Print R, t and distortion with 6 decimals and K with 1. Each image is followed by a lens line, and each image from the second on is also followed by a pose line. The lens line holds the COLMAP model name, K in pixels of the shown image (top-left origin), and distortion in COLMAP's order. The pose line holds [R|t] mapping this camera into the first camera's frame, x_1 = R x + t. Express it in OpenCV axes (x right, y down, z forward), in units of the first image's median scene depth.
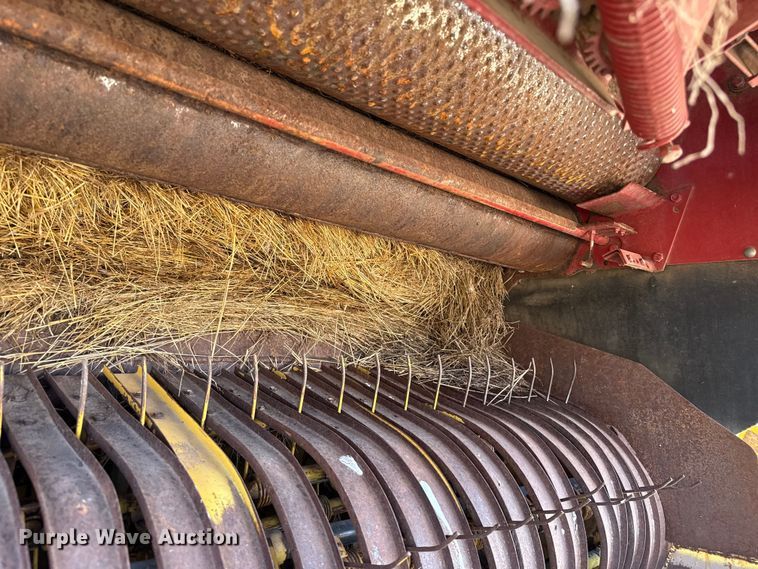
lens RADIAL K [[613.4, 0, 379.0], [0, 613.4, 284.5], [0, 0, 1]] dist [0.000752, -0.000334]
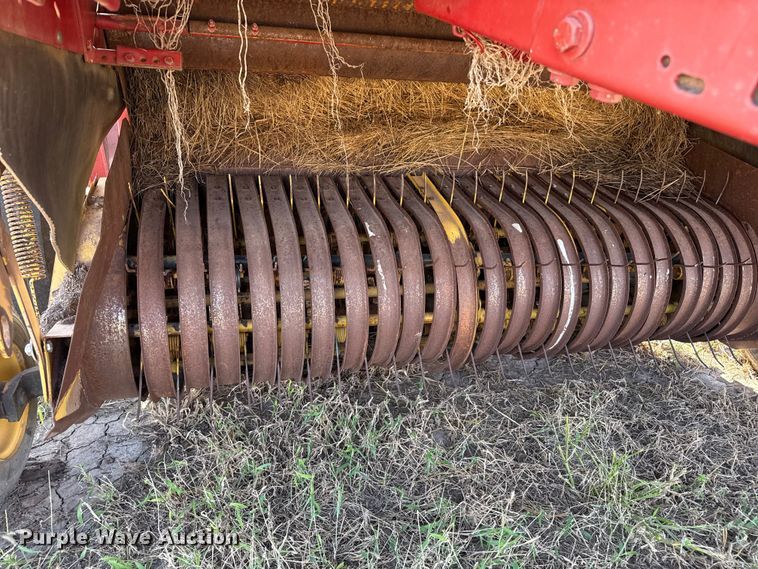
lens RADIAL K [[613.4, 0, 379.0], [0, 613.4, 284.5], [0, 0, 1]] dist [0.000752, -0.000334]
pose [[0.906113, 0.121605, -0.405180, 0.392309], [0.030329, 0.936654, 0.348940, -0.266492], [0.421946, -0.328468, 0.845027, -1.024850]]
